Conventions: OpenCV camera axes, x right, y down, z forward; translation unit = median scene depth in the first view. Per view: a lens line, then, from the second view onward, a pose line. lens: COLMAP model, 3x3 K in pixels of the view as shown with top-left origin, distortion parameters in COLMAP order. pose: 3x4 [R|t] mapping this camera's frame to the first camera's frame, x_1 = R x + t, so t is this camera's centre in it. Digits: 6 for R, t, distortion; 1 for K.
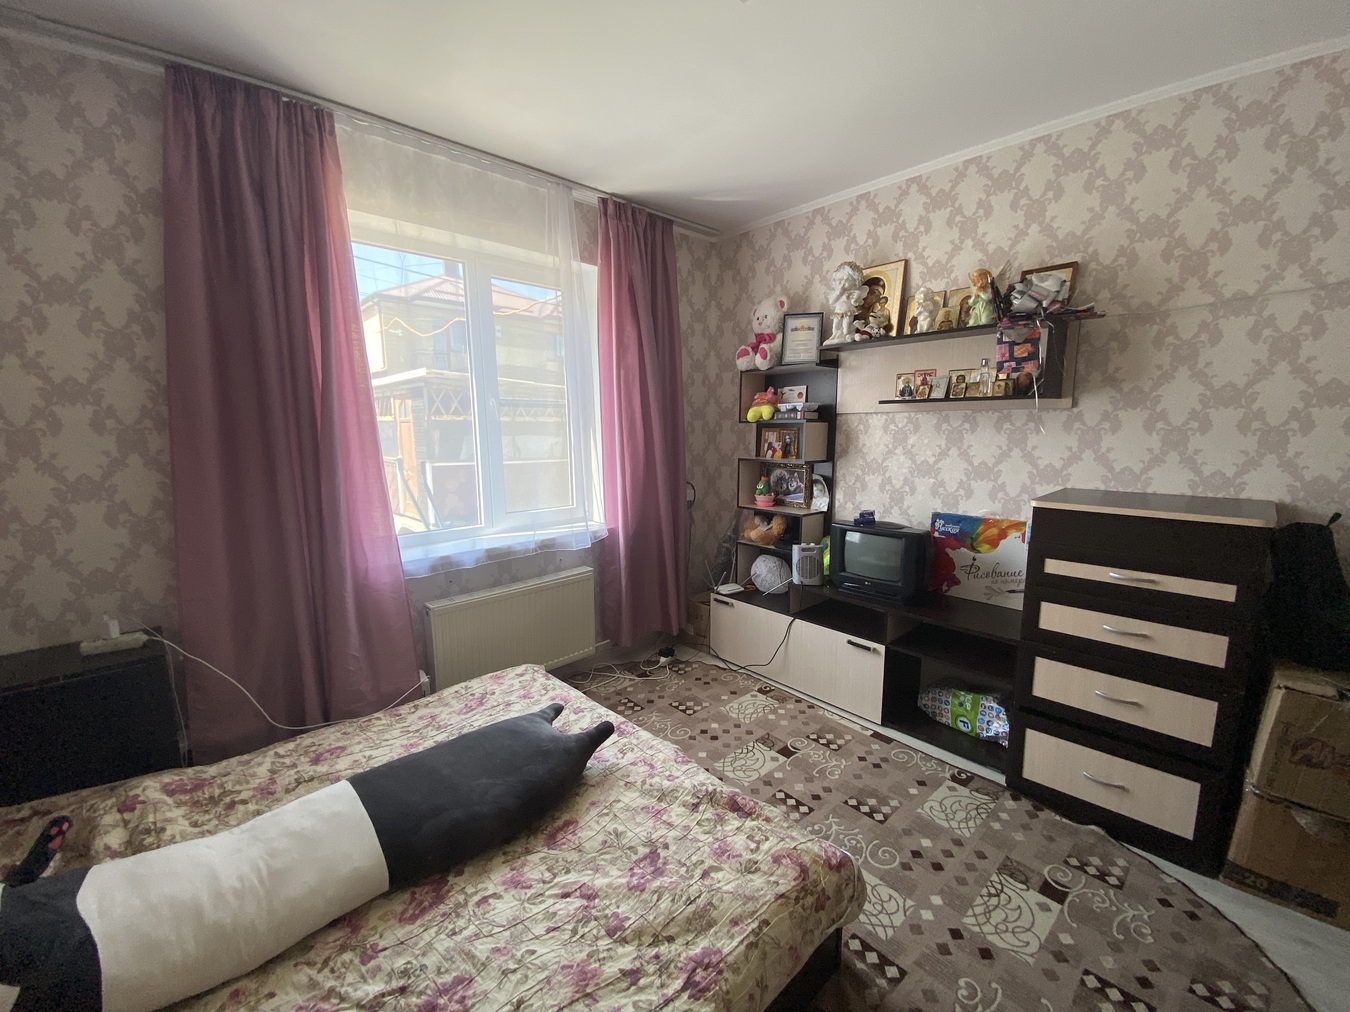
lens RADIAL K [[548.4, 0, 672.3], [0, 548.4, 502.7], [0, 0, 1]] dist [0.045821, -0.036039]
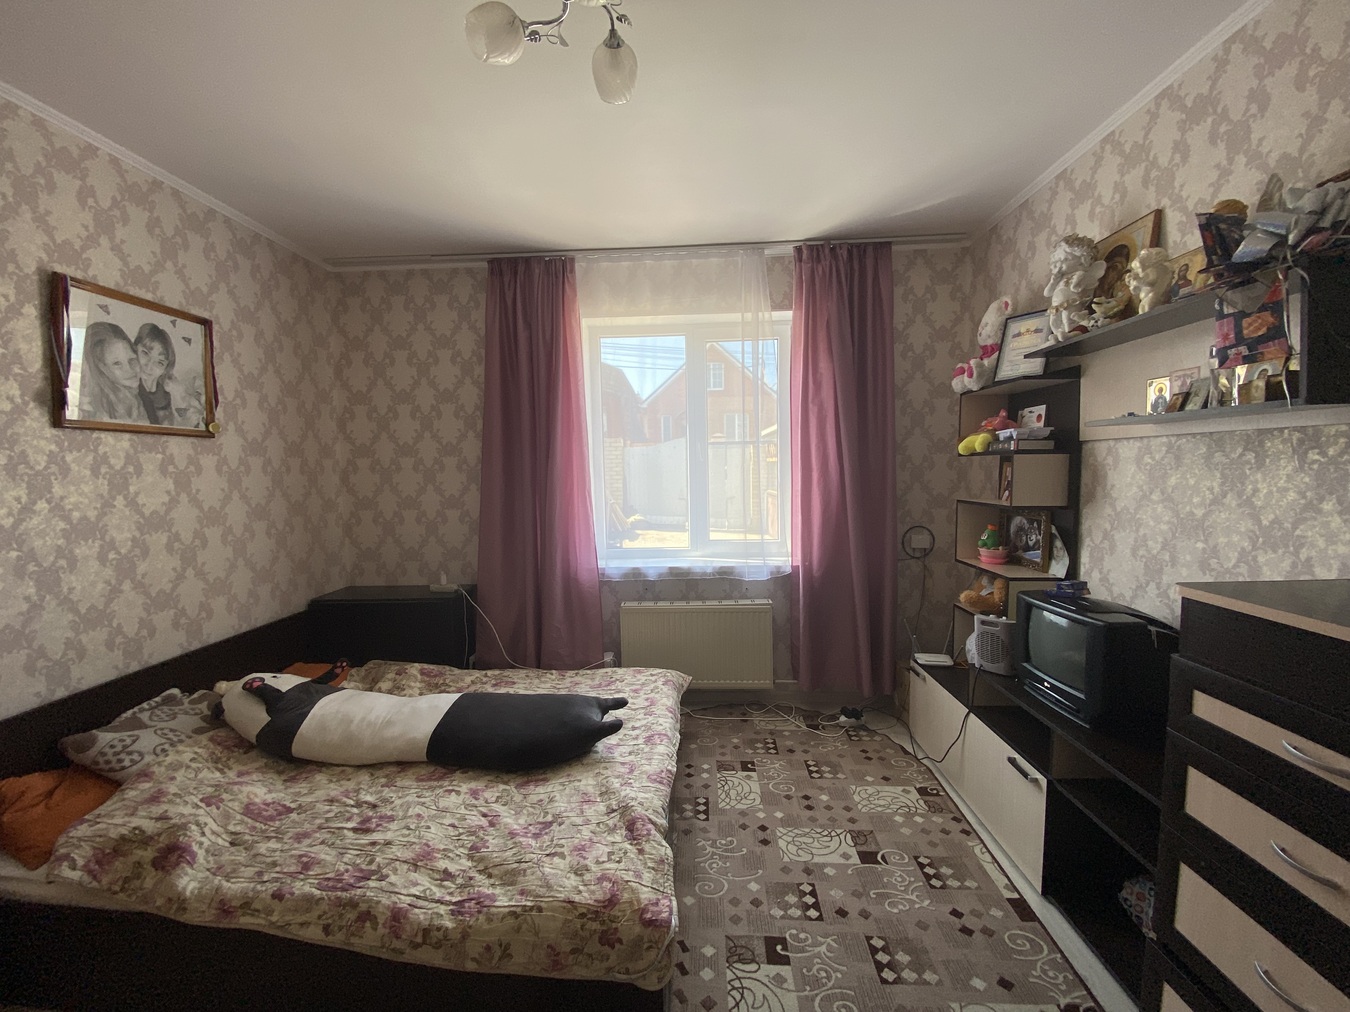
lens RADIAL K [[552.4, 0, 672.9], [0, 552.4, 500.8], [0, 0, 1]] dist [0.018091, -0.017330]
pose [[0.698606, 0.034711, -0.714664, 0.538555], [-0.085545, 0.995710, -0.035262, -0.019164], [0.710374, 0.085770, 0.698579, 0.166816]]
